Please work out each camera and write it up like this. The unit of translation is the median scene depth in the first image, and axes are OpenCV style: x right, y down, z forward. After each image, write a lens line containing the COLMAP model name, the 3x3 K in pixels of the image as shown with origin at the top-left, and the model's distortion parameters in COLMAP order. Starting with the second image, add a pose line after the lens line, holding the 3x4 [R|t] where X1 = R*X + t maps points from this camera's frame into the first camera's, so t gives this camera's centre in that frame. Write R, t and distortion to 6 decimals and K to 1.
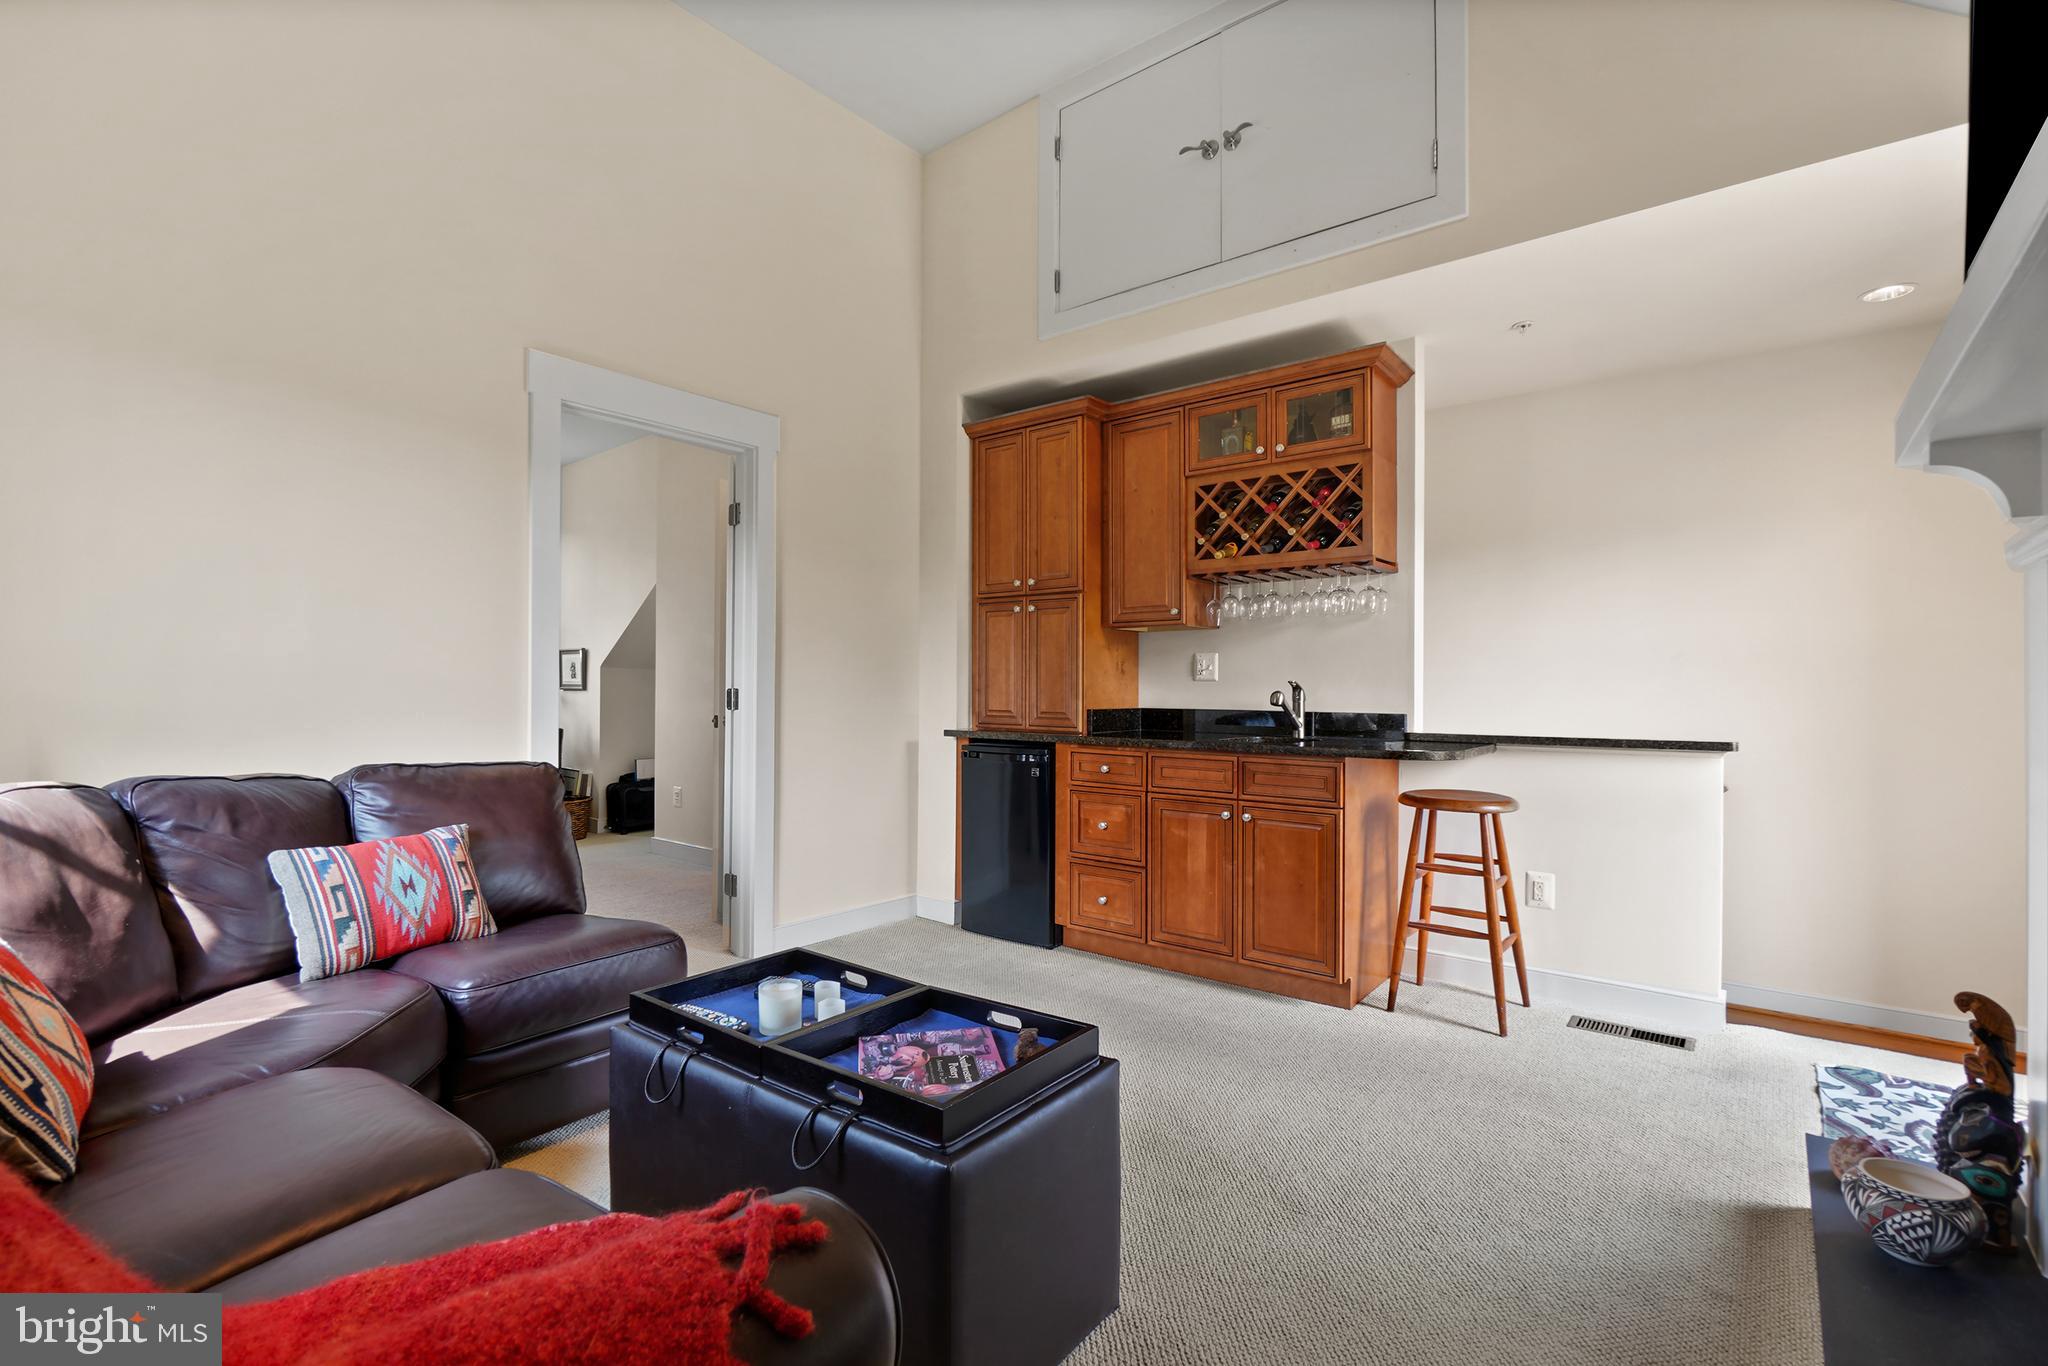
lens RADIAL K [[928.0, 0, 1026.1], [0, 928.0, 678.2], [0, 0, 1]] dist [-0.000777, -0.000203]
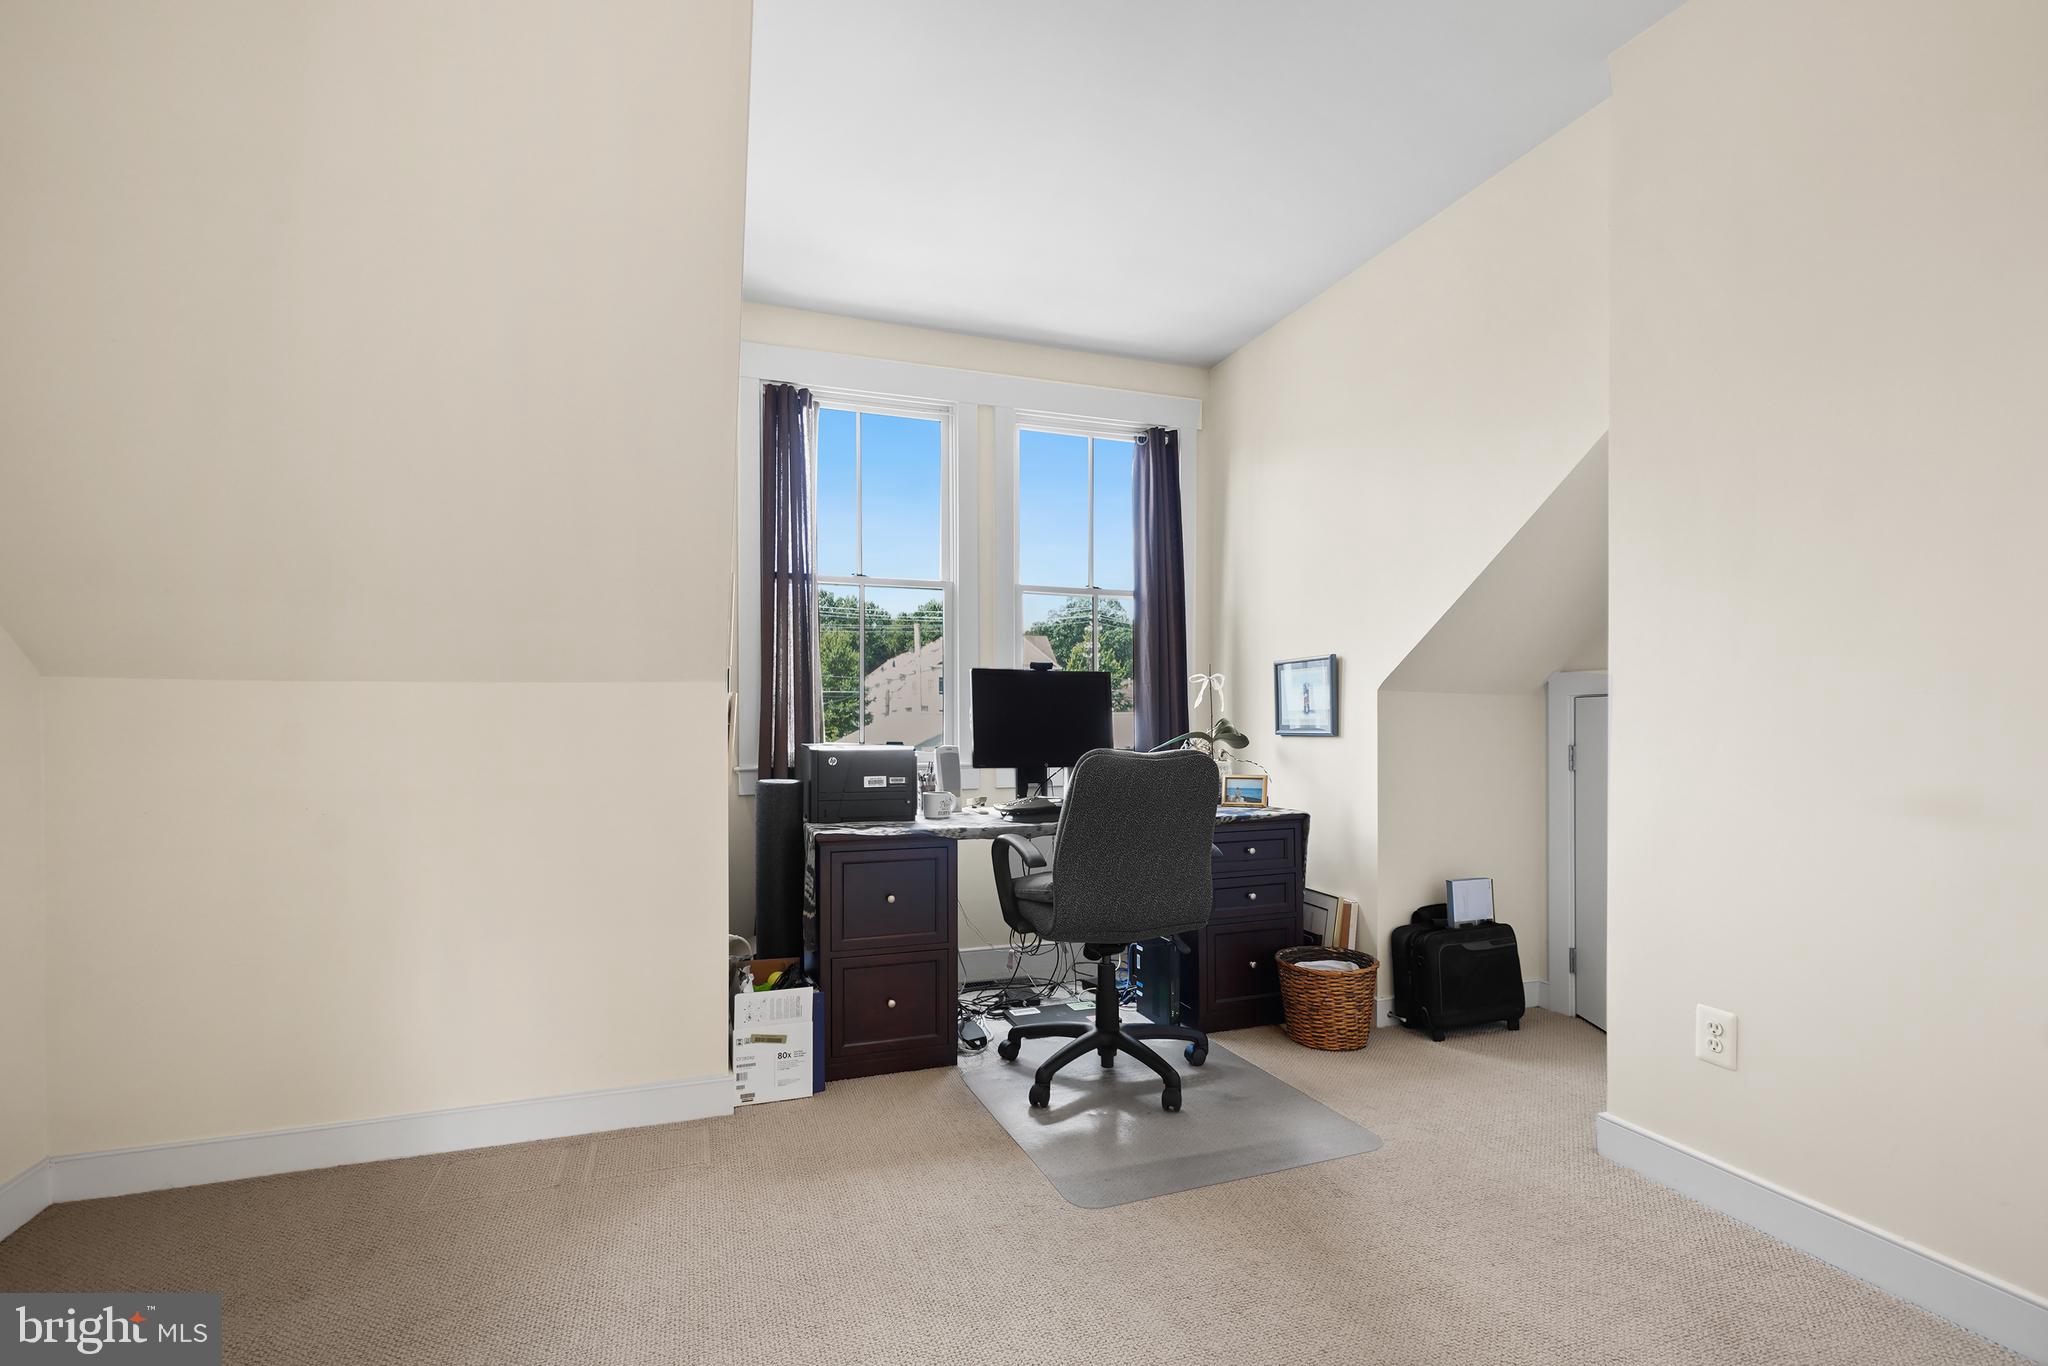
lens RADIAL K [[928.0, 0, 1021.3], [0, 928.0, 695.2], [0, 0, 1]] dist [-0.000777, -0.000203]
pose [[0.854631, -0.018033, -0.518923, -0.358082], [0.006505, 0.999690, -0.024026, 0.001409], [0.519196, 0.017158, 0.854483, 0.468640]]
